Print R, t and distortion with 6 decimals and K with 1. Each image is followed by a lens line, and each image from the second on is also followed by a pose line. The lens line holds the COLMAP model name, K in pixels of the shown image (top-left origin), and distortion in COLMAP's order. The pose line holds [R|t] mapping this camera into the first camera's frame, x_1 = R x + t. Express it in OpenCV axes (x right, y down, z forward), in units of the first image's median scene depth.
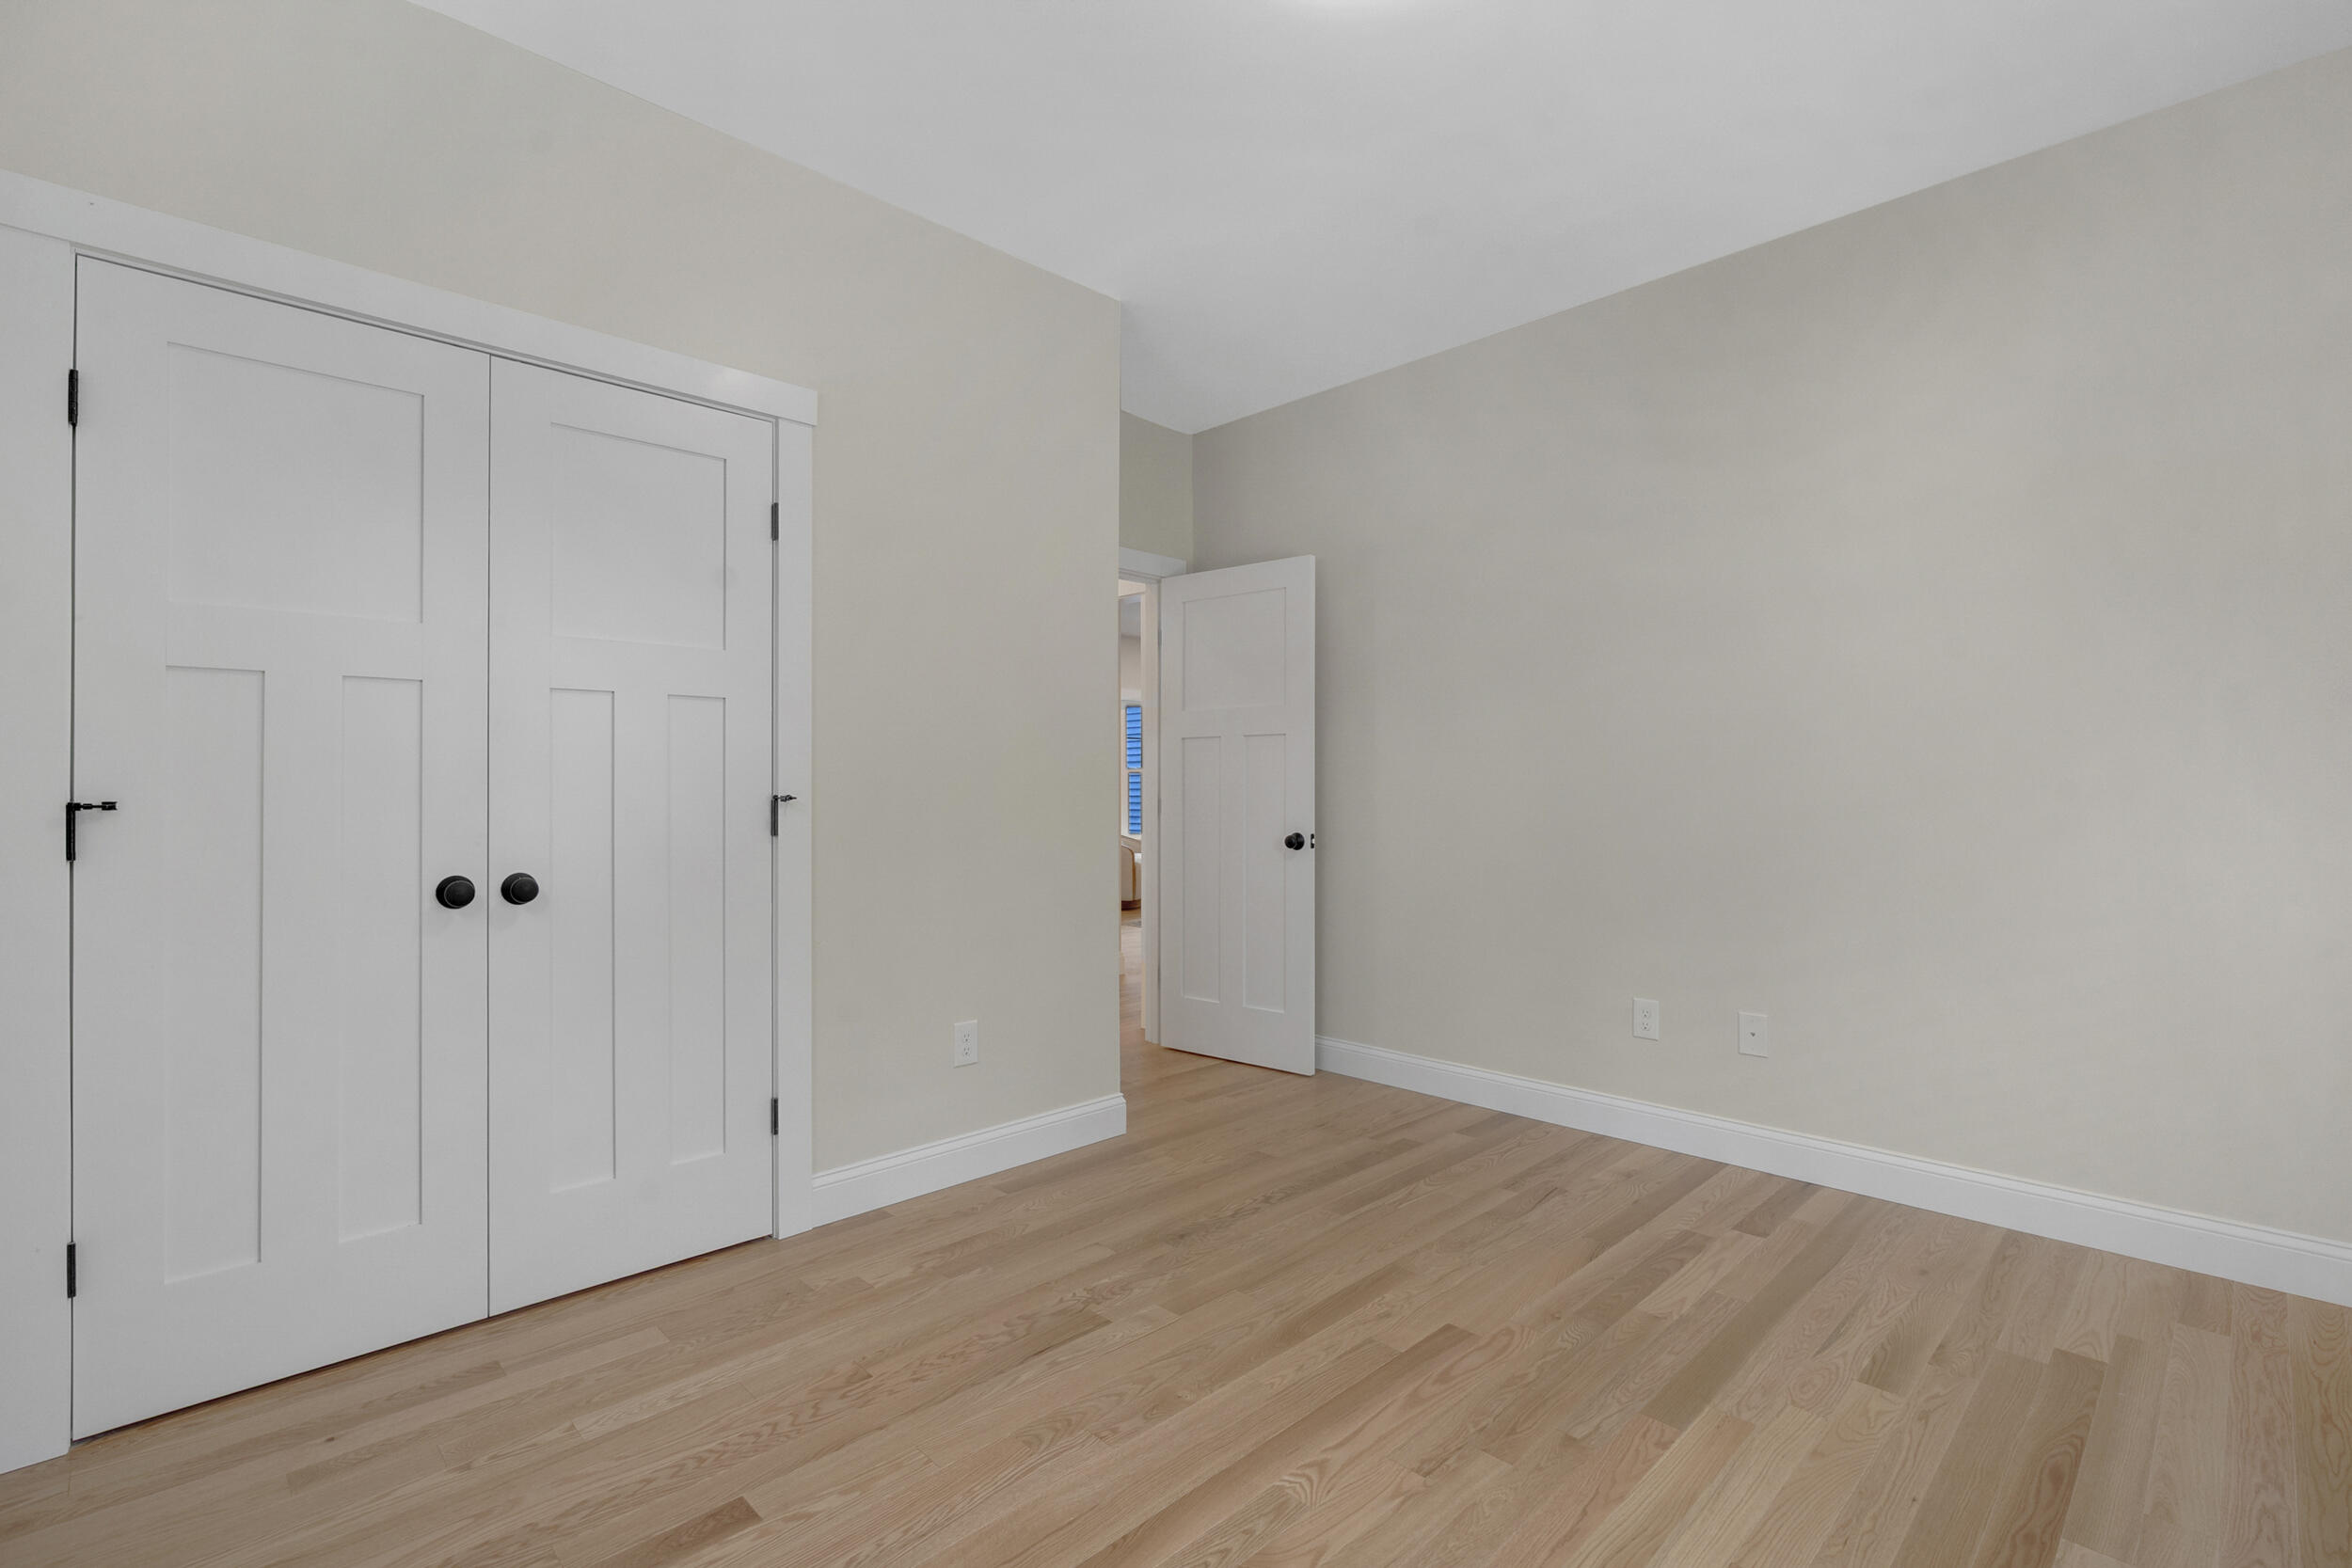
lens RADIAL K [[1096.0, 0, 1170.1], [0, 1096.0, 774.4], [0, 0, 1]] dist [-0.011180, 0.004154]
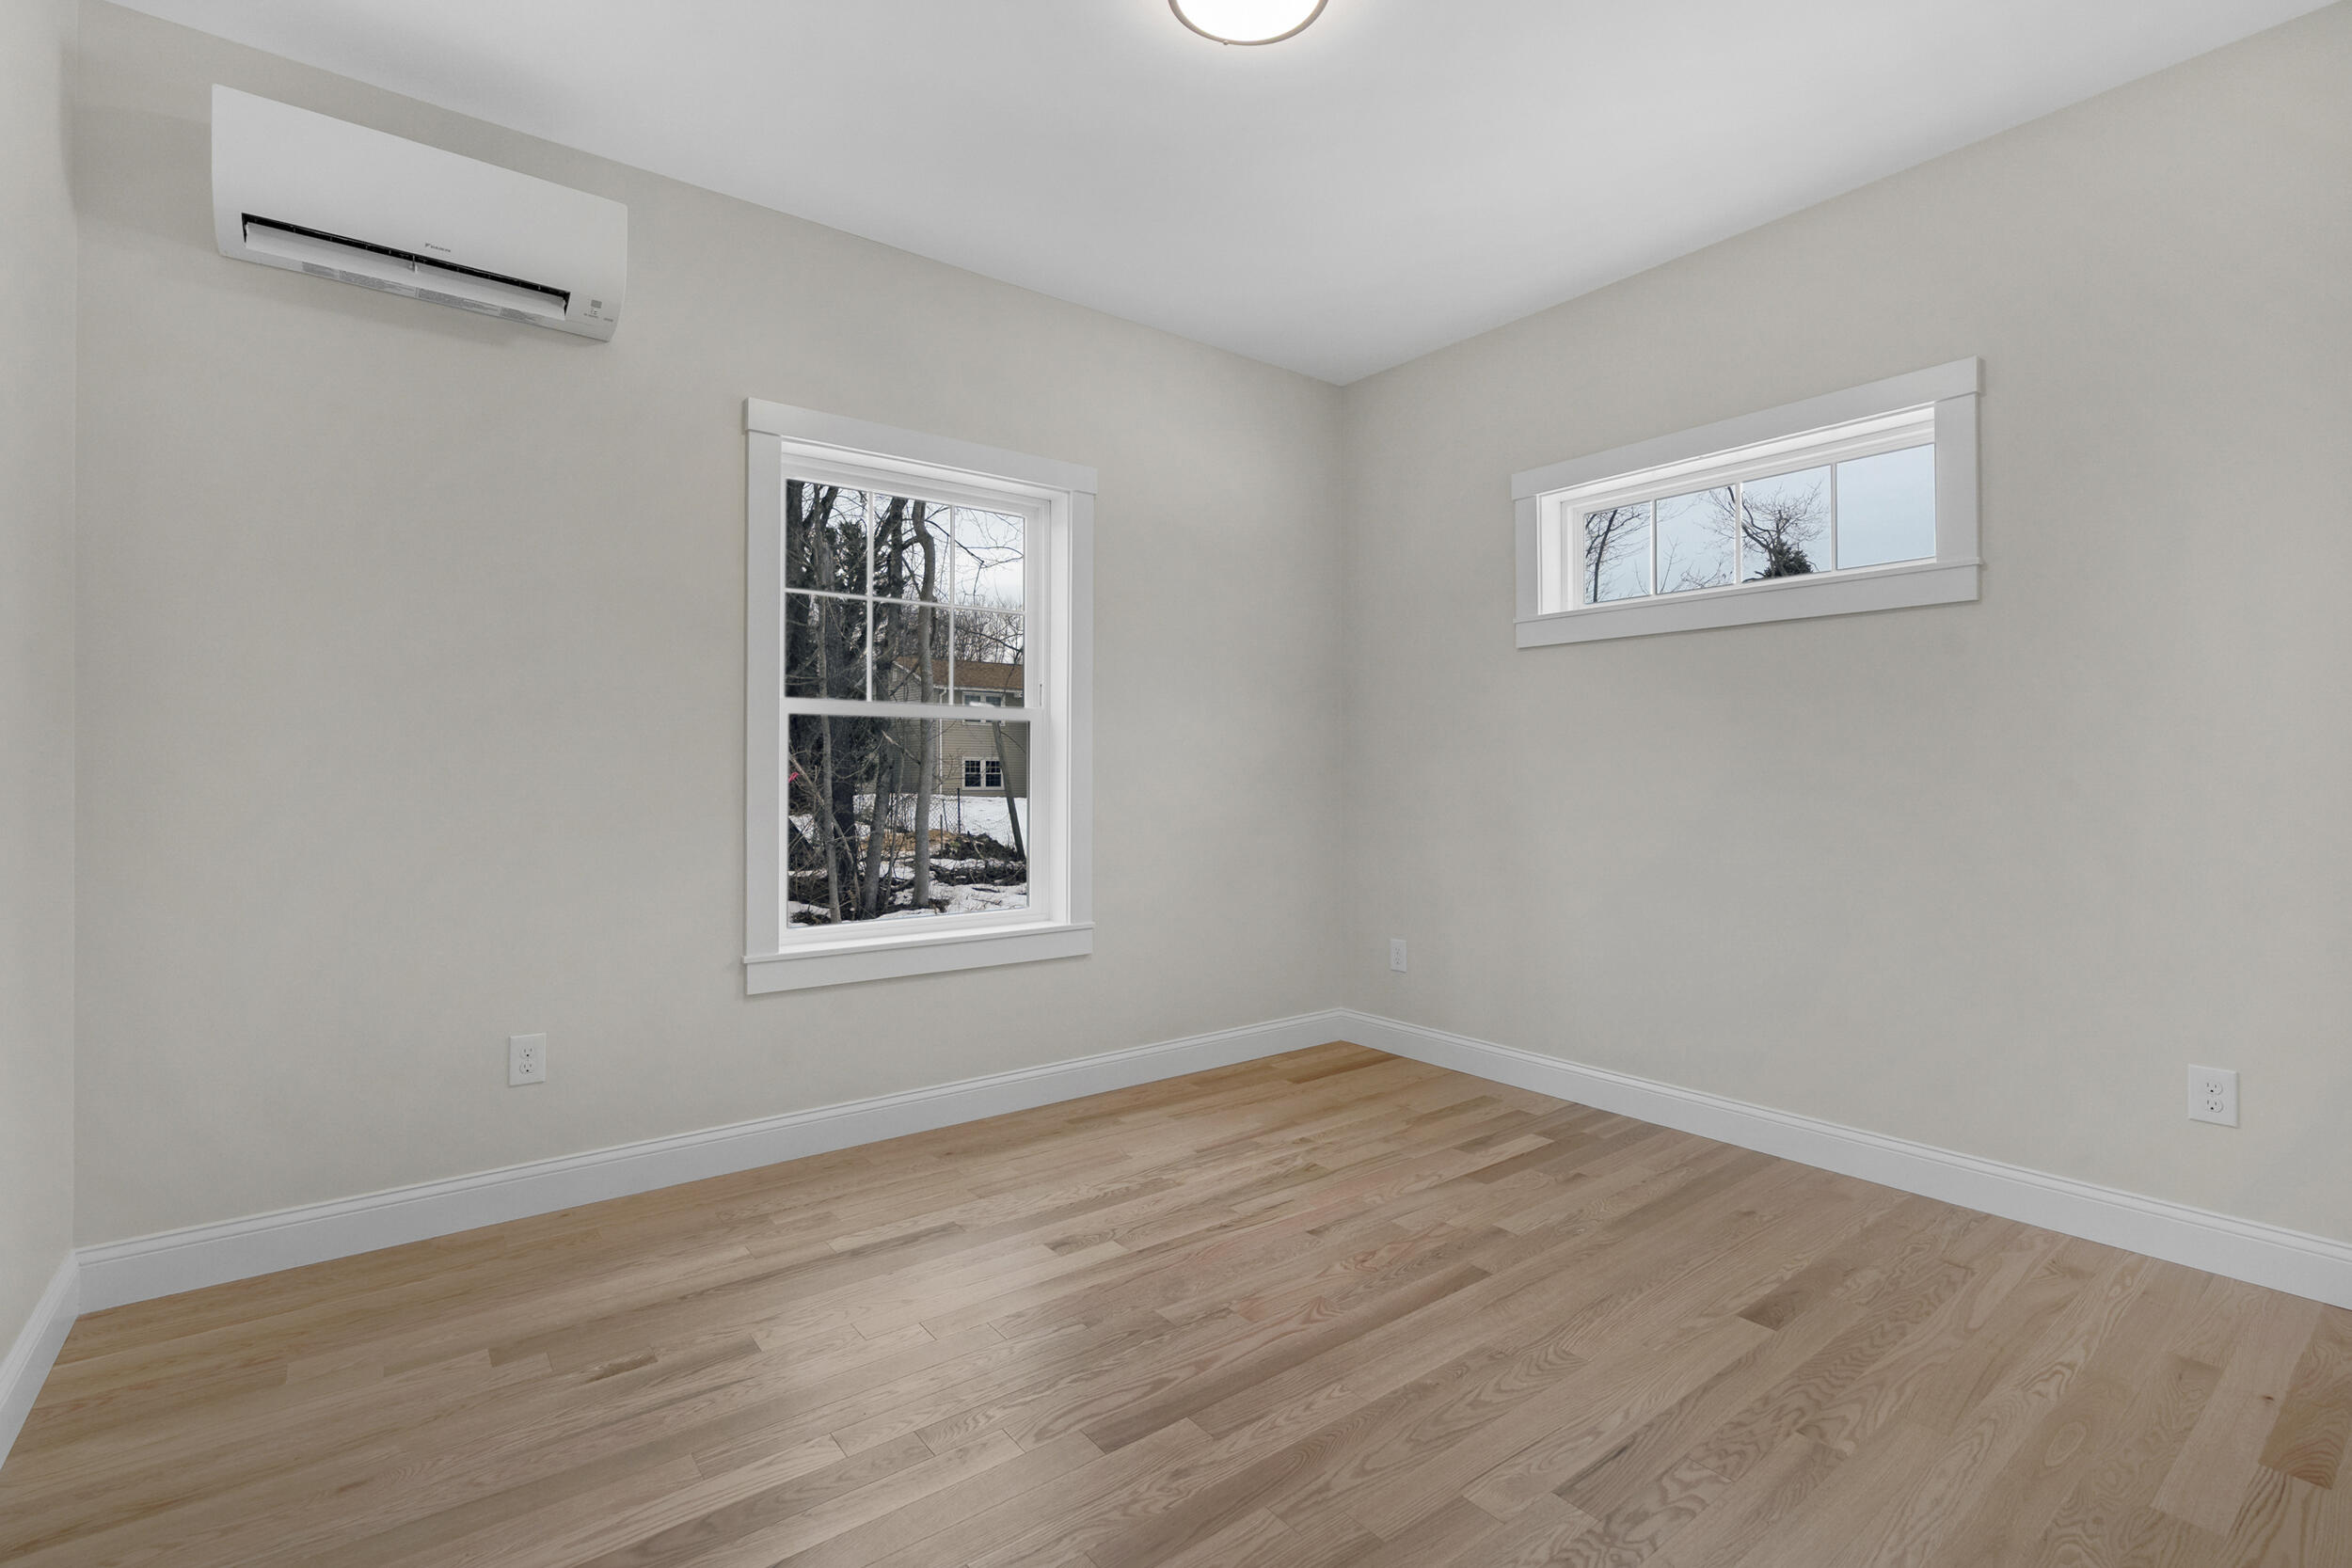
lens RADIAL K [[1096.0, 0, 1170.1], [0, 1096.0, 774.4], [0, 0, 1]] dist [-0.011180, 0.004154]
pose [[-0.993472, 0.001600, 0.114062, 0.129312], [0.000797, 0.999975, -0.007080, 0.023876], [-0.114071, -0.006943, -0.993448, 1.920839]]
